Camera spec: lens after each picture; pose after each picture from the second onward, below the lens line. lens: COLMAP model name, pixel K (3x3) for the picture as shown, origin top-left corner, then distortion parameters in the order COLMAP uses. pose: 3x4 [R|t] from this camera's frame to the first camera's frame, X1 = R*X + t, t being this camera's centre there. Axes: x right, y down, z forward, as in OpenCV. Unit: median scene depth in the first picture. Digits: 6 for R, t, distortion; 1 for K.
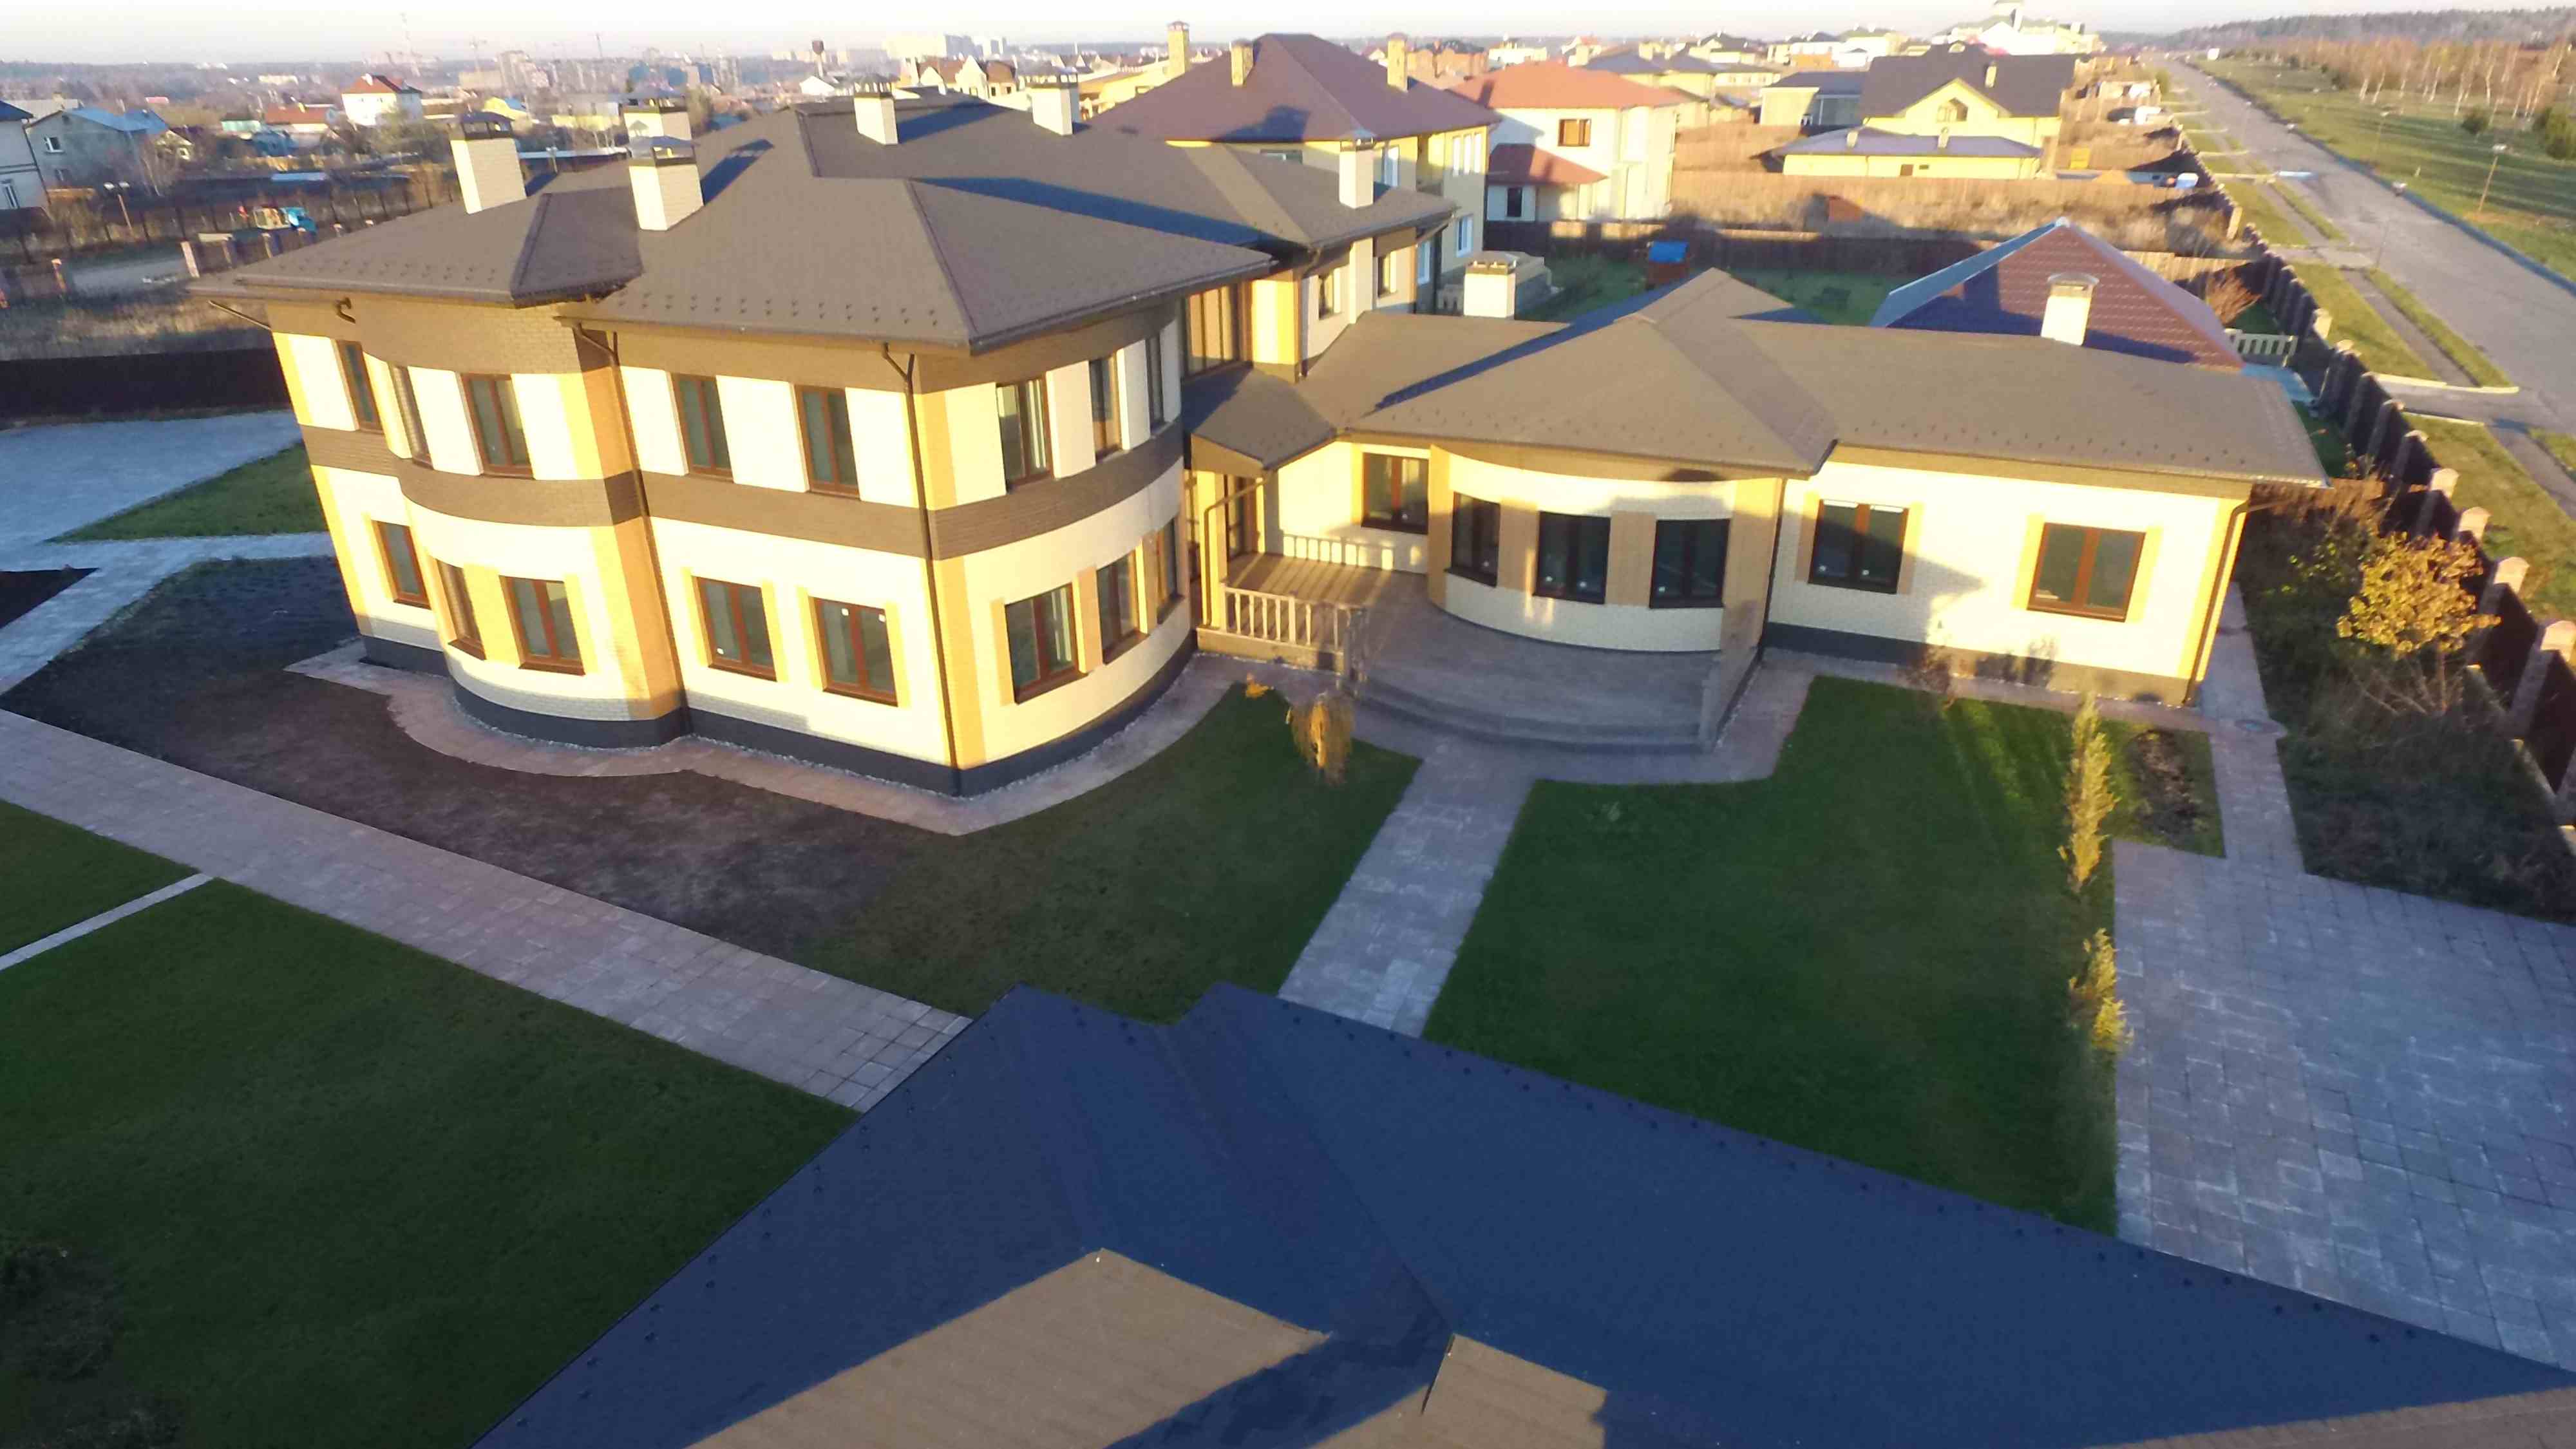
lens RADIAL K [[1490.9, 0, 1288.0], [0, 1490.9, 724.5], [0, 0, 1]] dist [-0.016303, 0.018899]
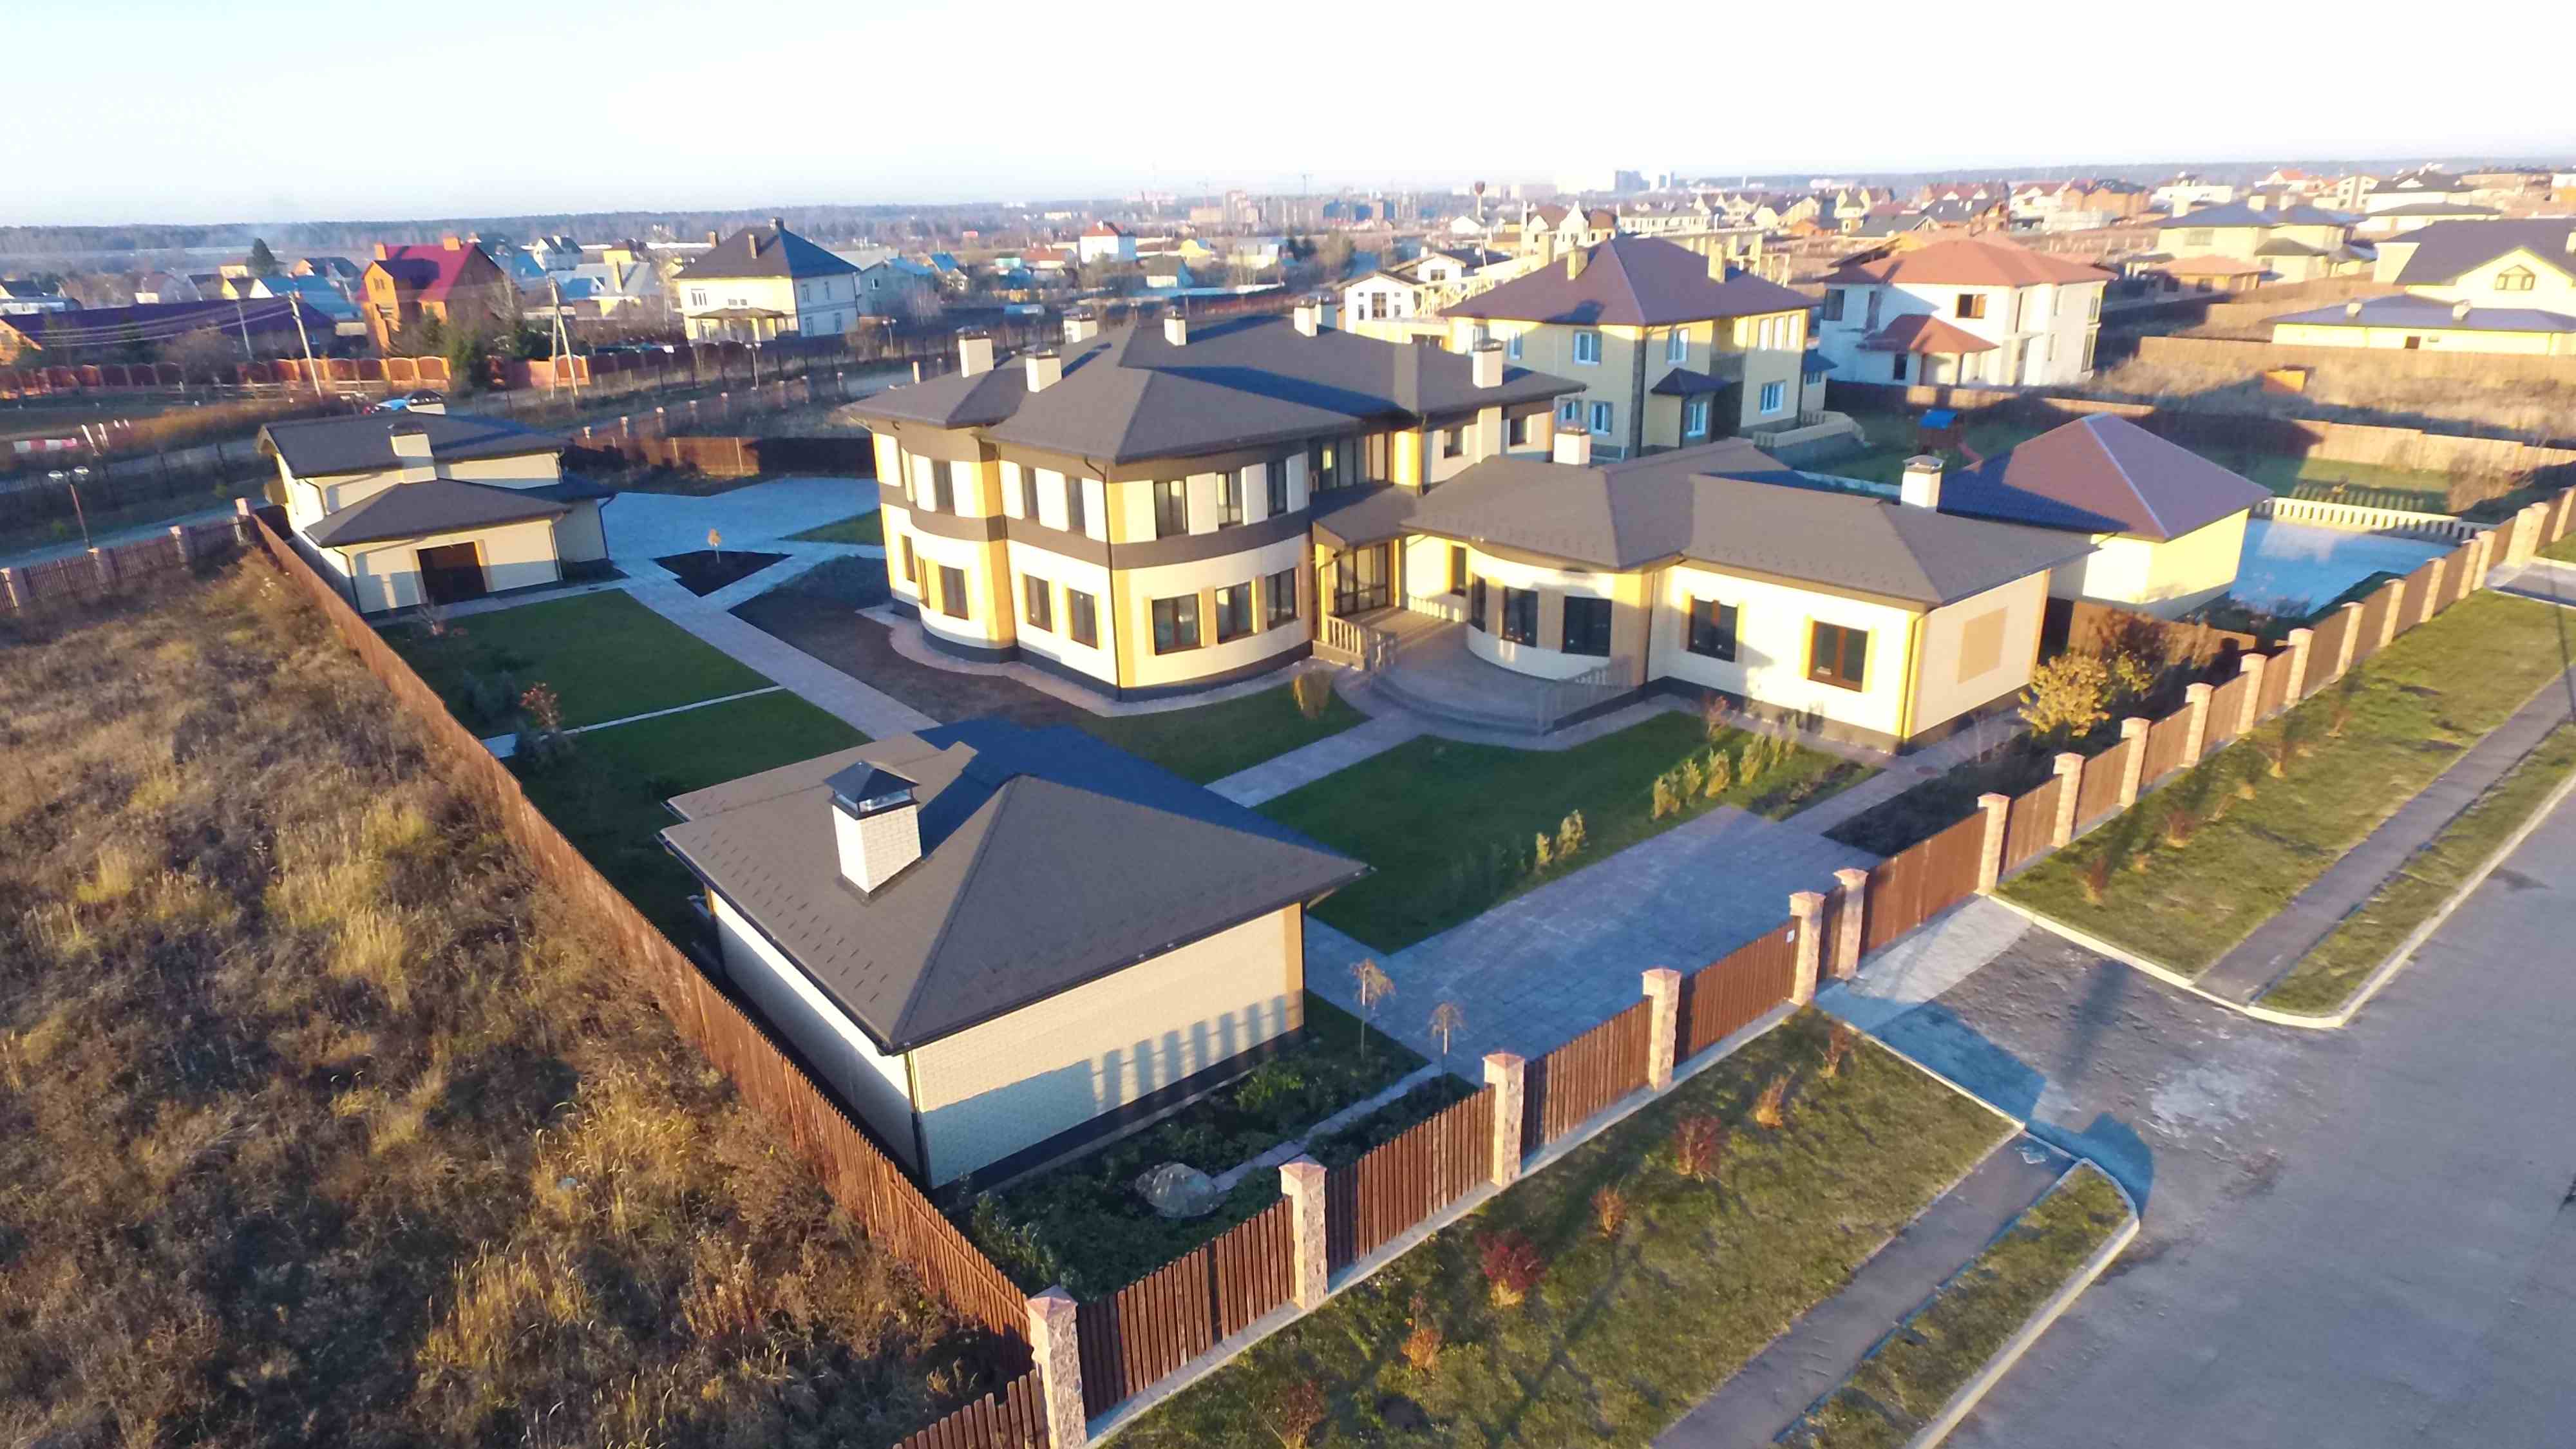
lens RADIAL K [[1490.9, 0, 1288.0], [0, 1490.9, 724.5], [0, 0, 1]] dist [-0.016303, 0.018899]
pose [[0.915606, 0.125801, -0.381889, 0.591728], [-0.154704, 0.986898, -0.045811, 0.112272], [0.371123, 0.101024, 0.923072, -0.537973]]
